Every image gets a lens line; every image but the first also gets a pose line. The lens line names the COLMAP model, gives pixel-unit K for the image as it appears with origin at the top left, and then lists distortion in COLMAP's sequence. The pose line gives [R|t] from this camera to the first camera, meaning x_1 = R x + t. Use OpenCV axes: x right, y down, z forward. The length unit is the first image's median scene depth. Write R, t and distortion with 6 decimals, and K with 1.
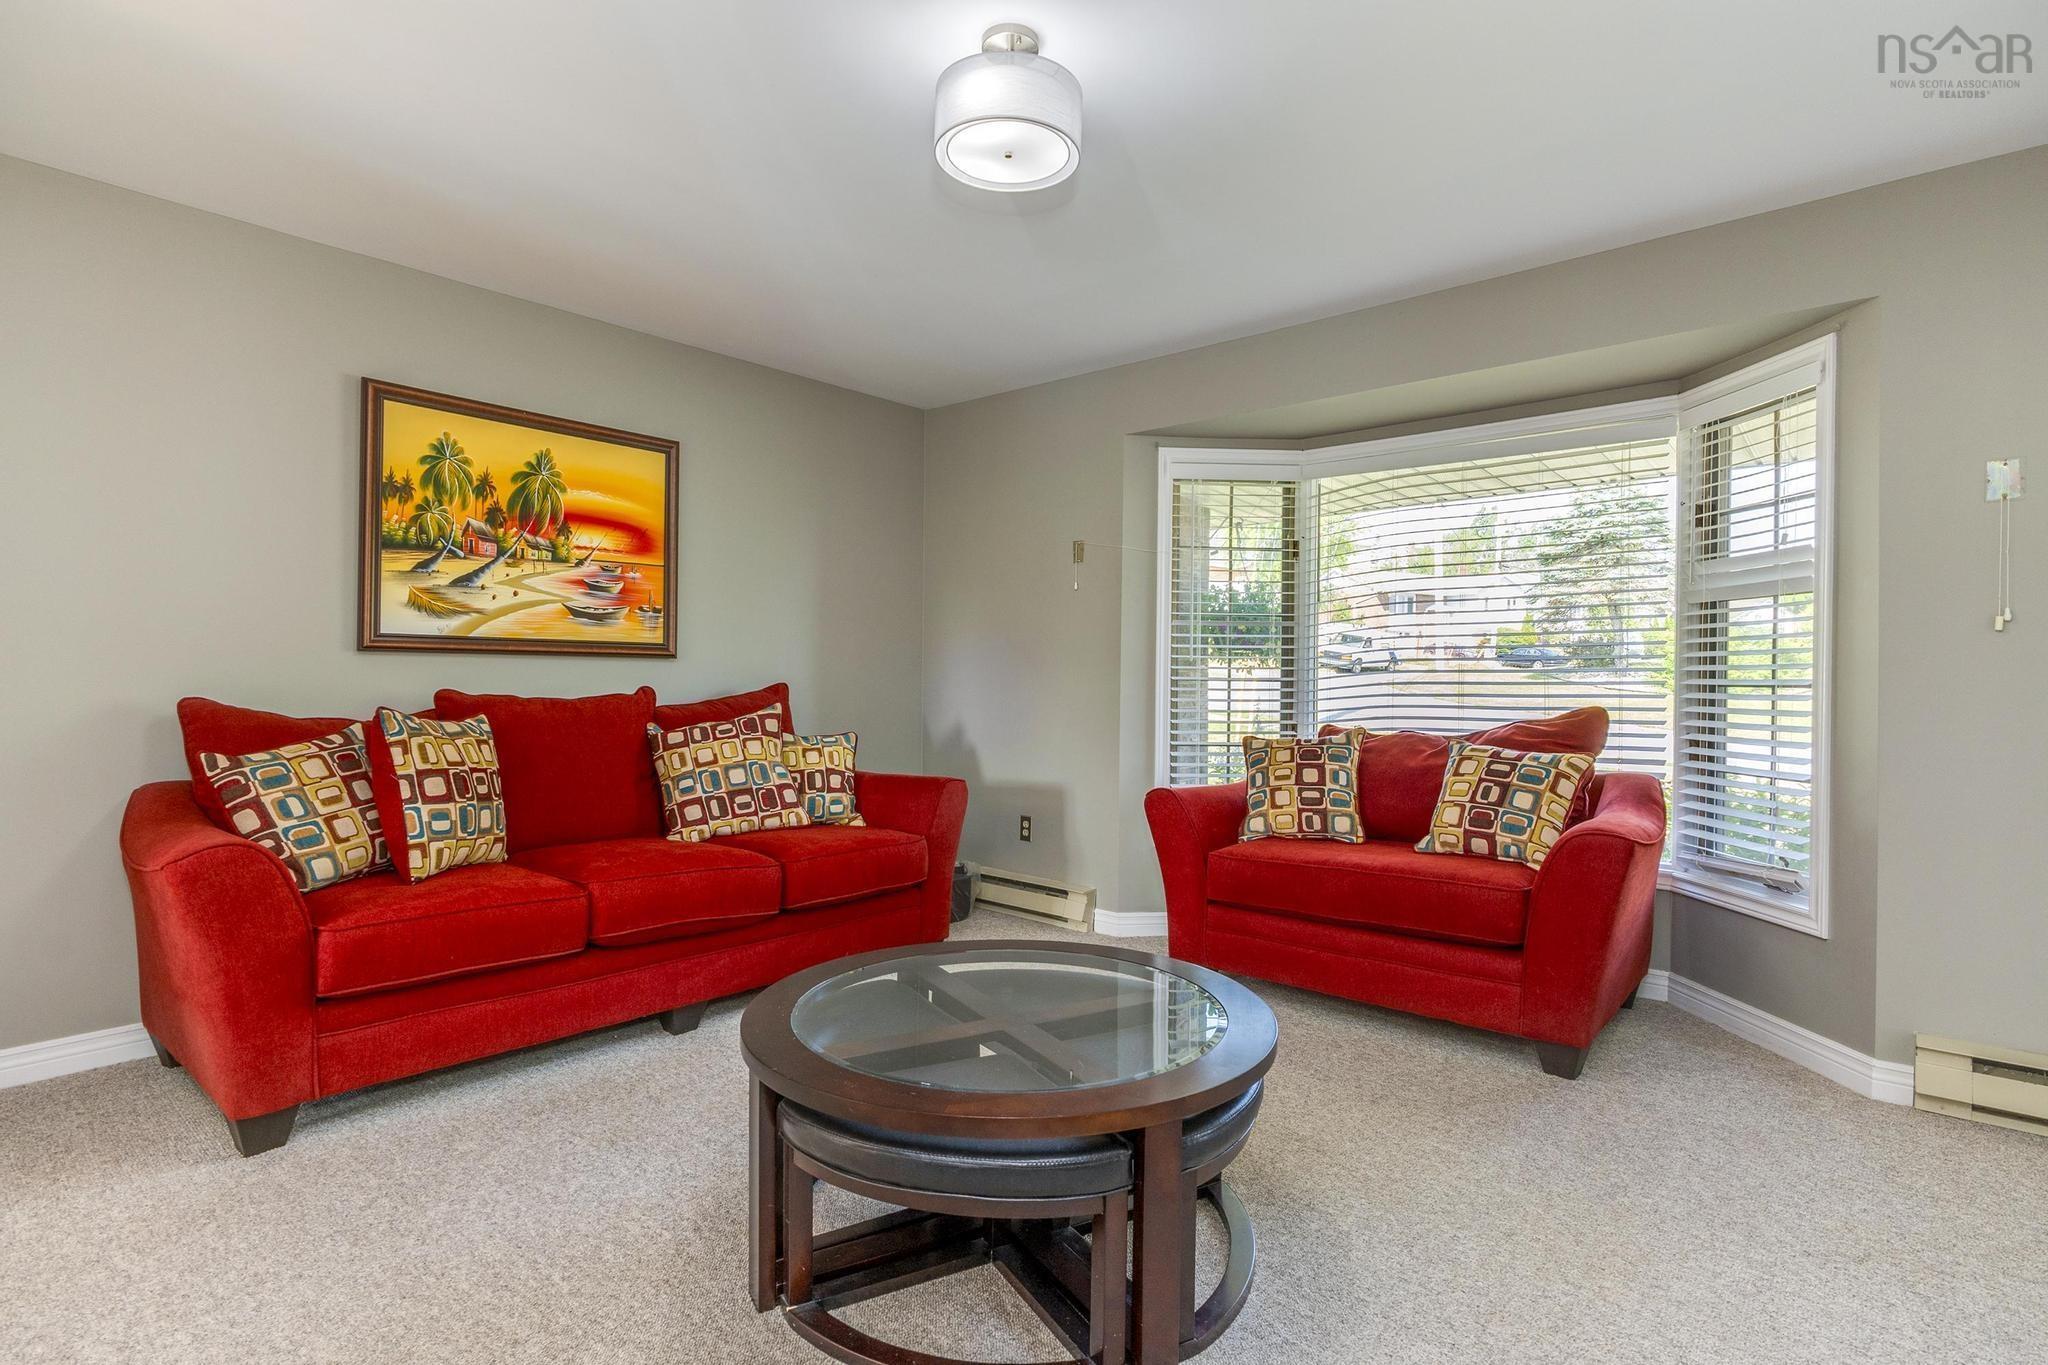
lens RADIAL K [[1030.3, 0, 1025.3], [0, 1030.3, 677.1], [0, 0, 1]] dist [-0.002787, 0.001768]
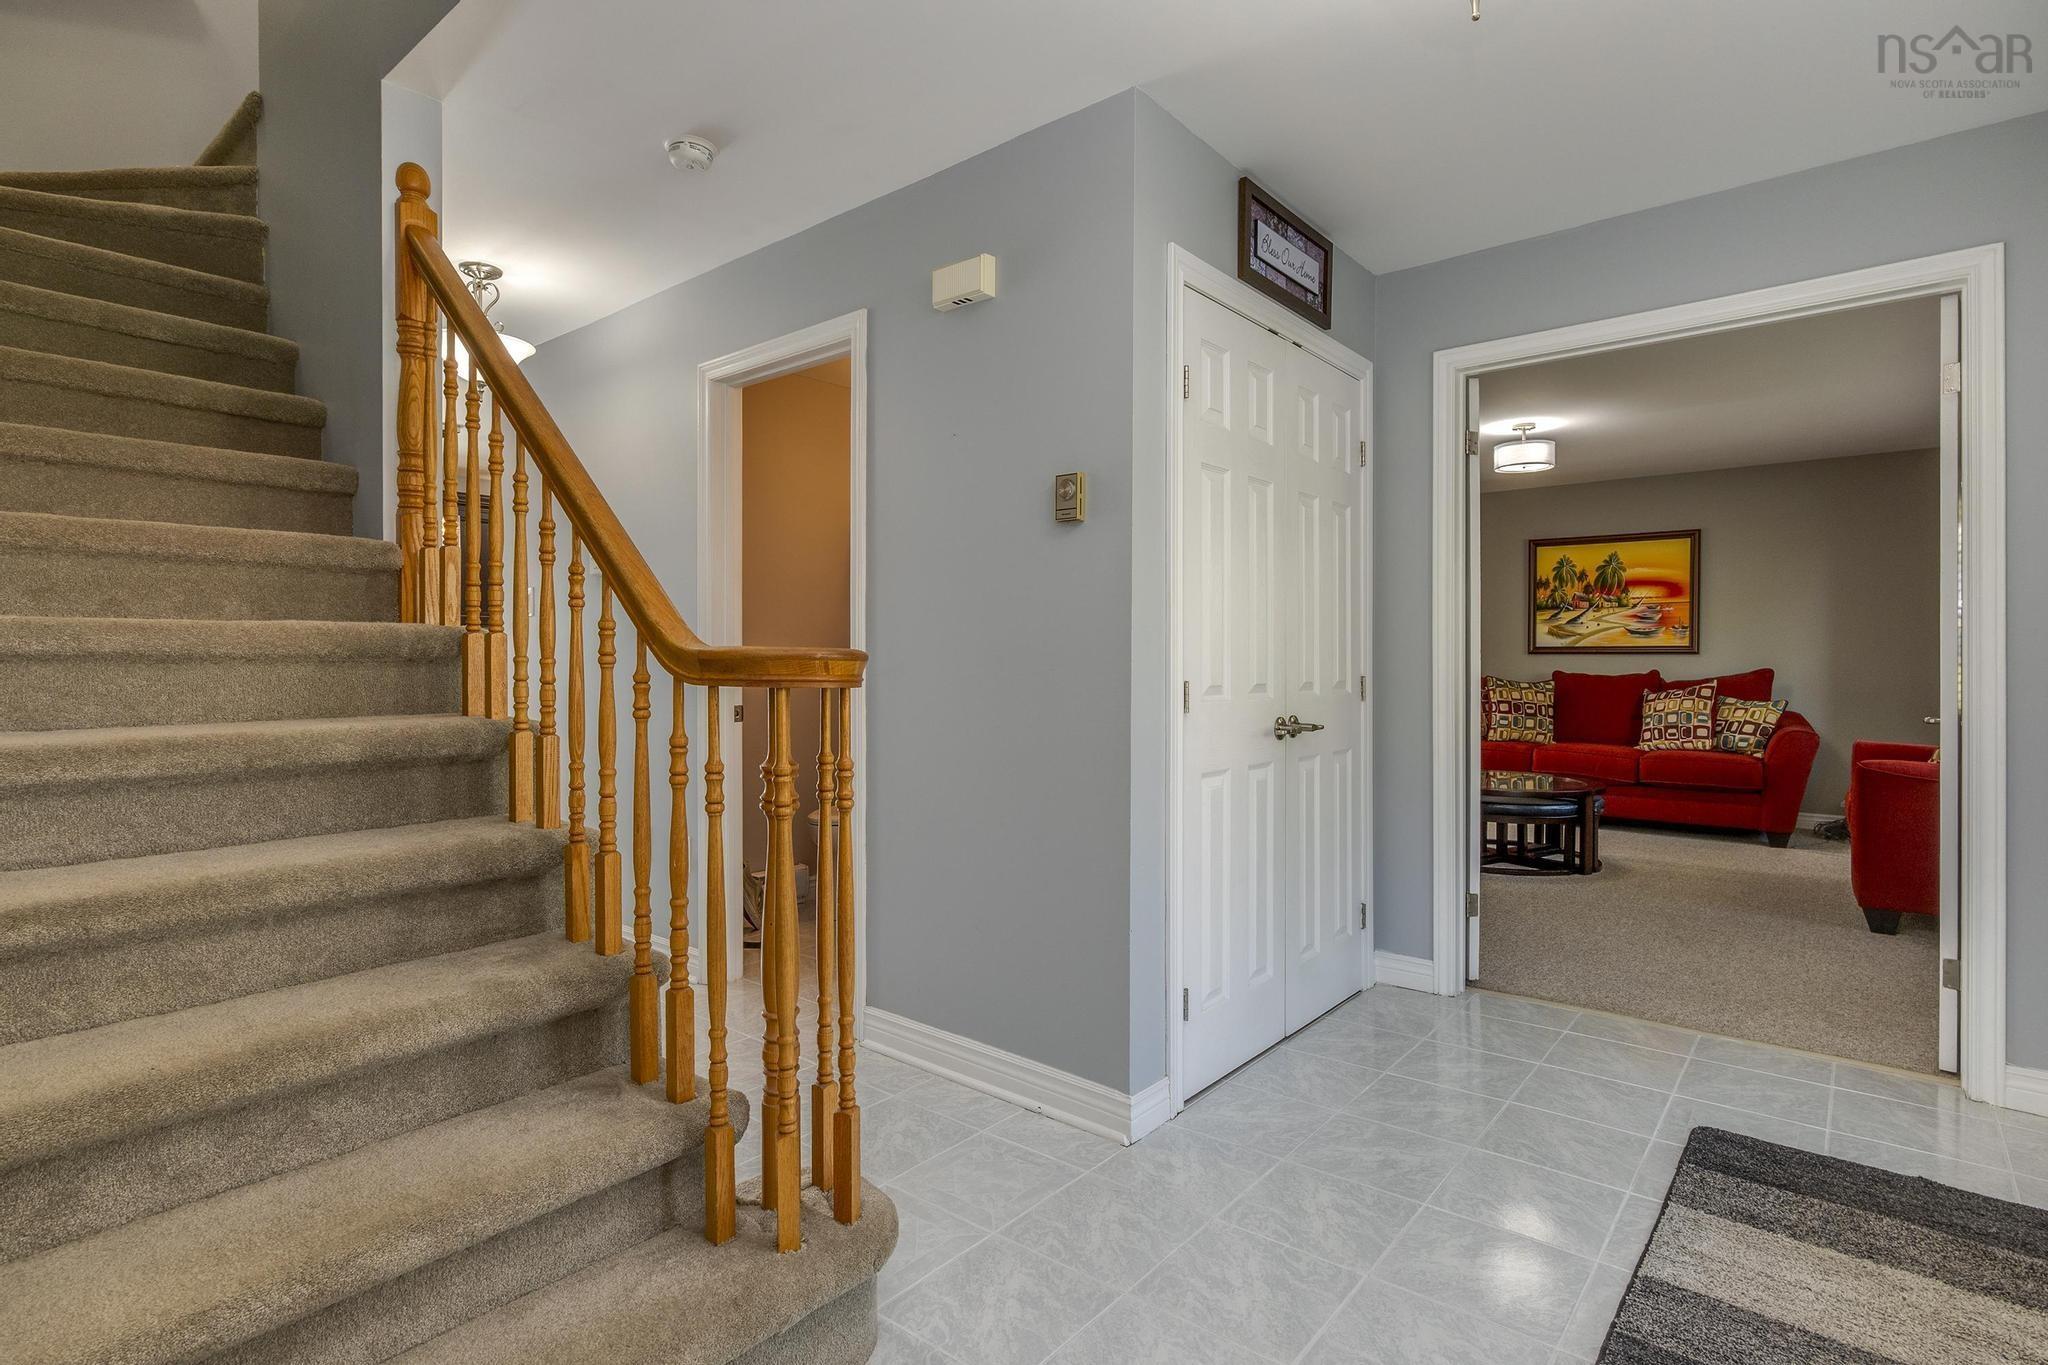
lens RADIAL K [[1030.3, 0, 1023.9], [0, 1030.3, 672.6], [0, 0, 1]] dist [-0.002787, 0.001768]
pose [[0.014421, 0.004167, -0.999887, 1.560806], [-0.001990, 0.999989, 0.004138, 0.008997], [0.999894, 0.001931, 0.014429, -0.187090]]
